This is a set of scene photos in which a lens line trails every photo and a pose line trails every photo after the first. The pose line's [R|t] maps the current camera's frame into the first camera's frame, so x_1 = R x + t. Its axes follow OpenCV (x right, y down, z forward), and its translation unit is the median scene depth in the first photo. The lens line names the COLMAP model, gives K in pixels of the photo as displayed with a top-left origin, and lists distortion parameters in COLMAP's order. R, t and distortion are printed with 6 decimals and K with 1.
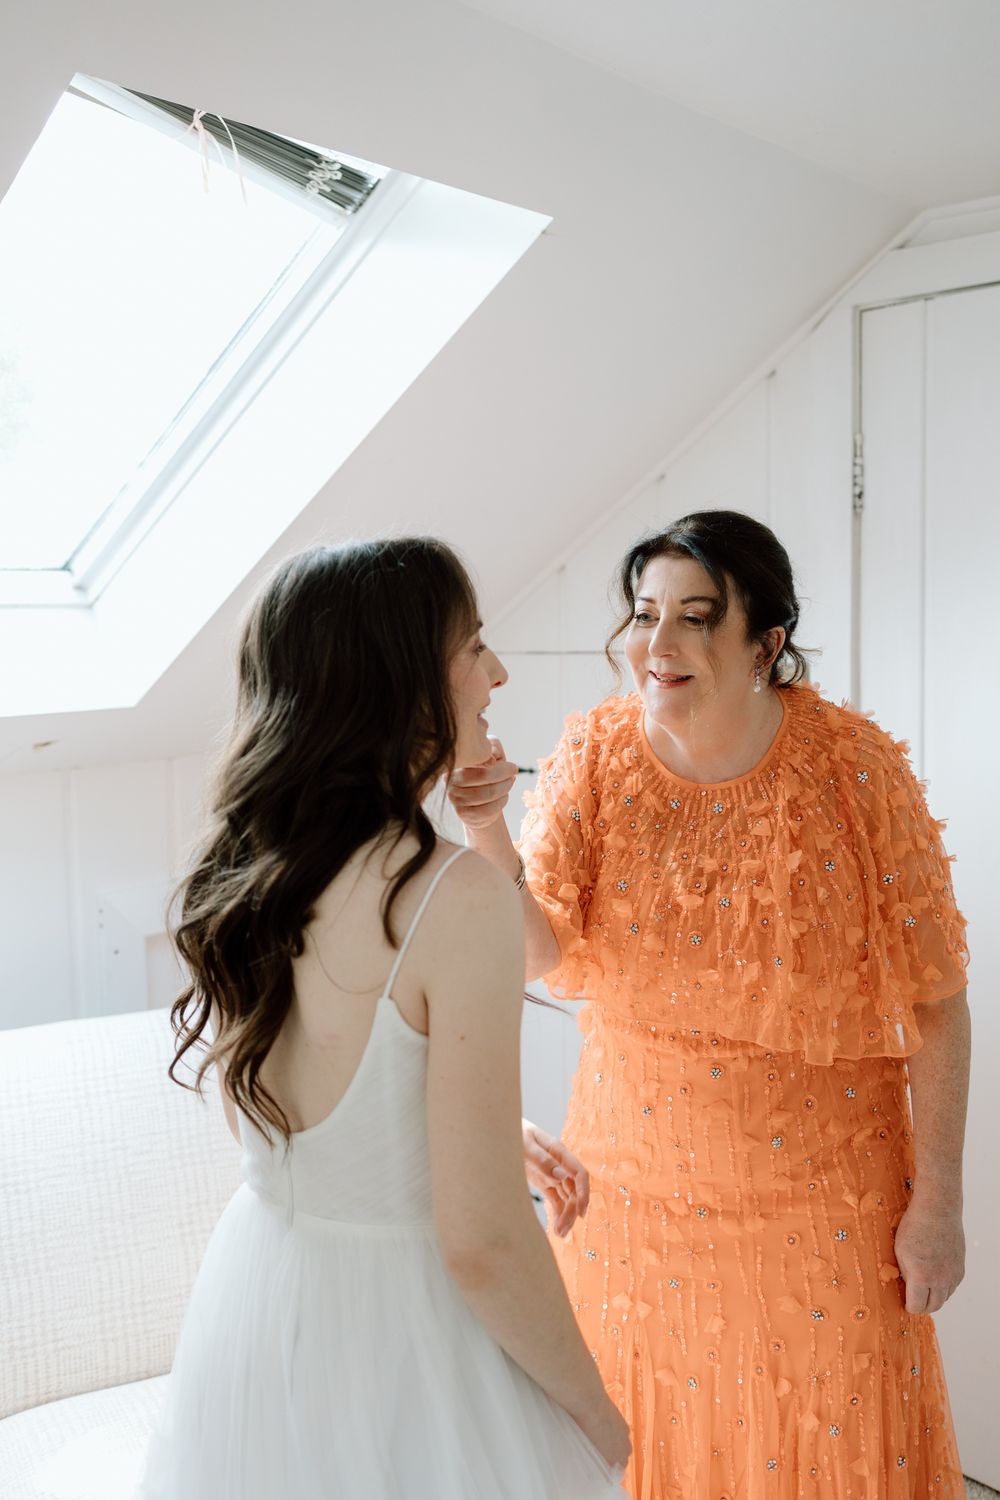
lens RADIAL K [[1512.8, 0, 500.0], [0, 1512.8, 750.0], [0, 0, 1]] dist [0.010975, 0.025711]
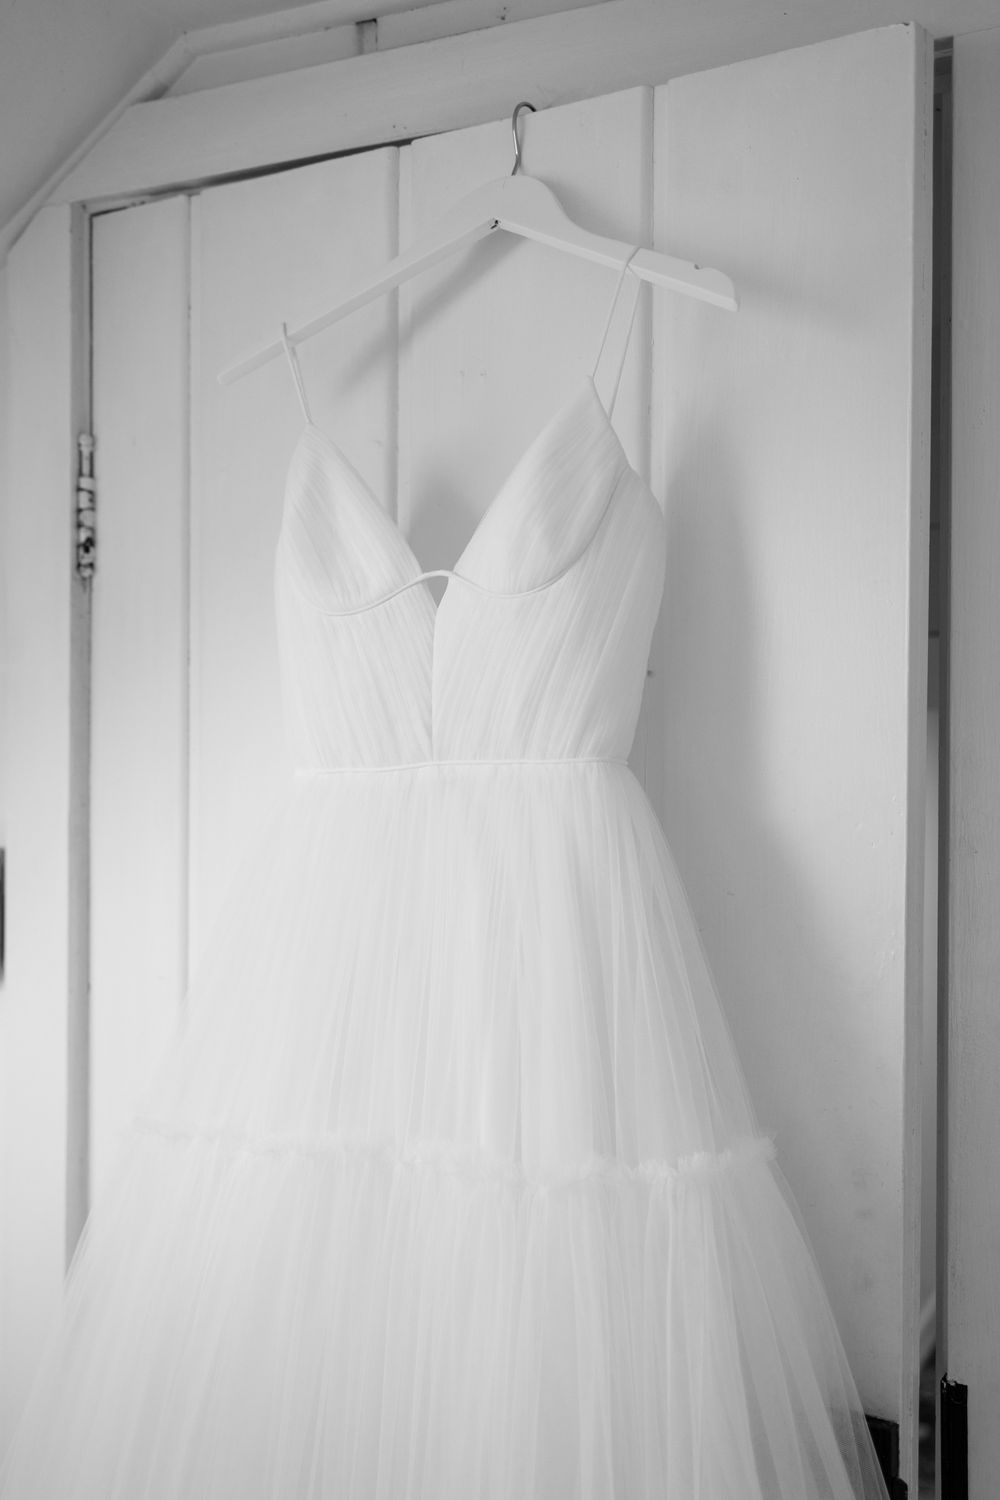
lens RADIAL K [[1596.3, 0, 500.0], [0, 1596.3, 750.0], [0, 0, 1]] dist [0.014309, -0.247568]
pose [[0.980076, 0.029370, 0.196437, 0.312275], [-0.013886, 0.996719, -0.079743, -0.059111], [-0.198135, 0.075426, 0.977268, 0.478627]]
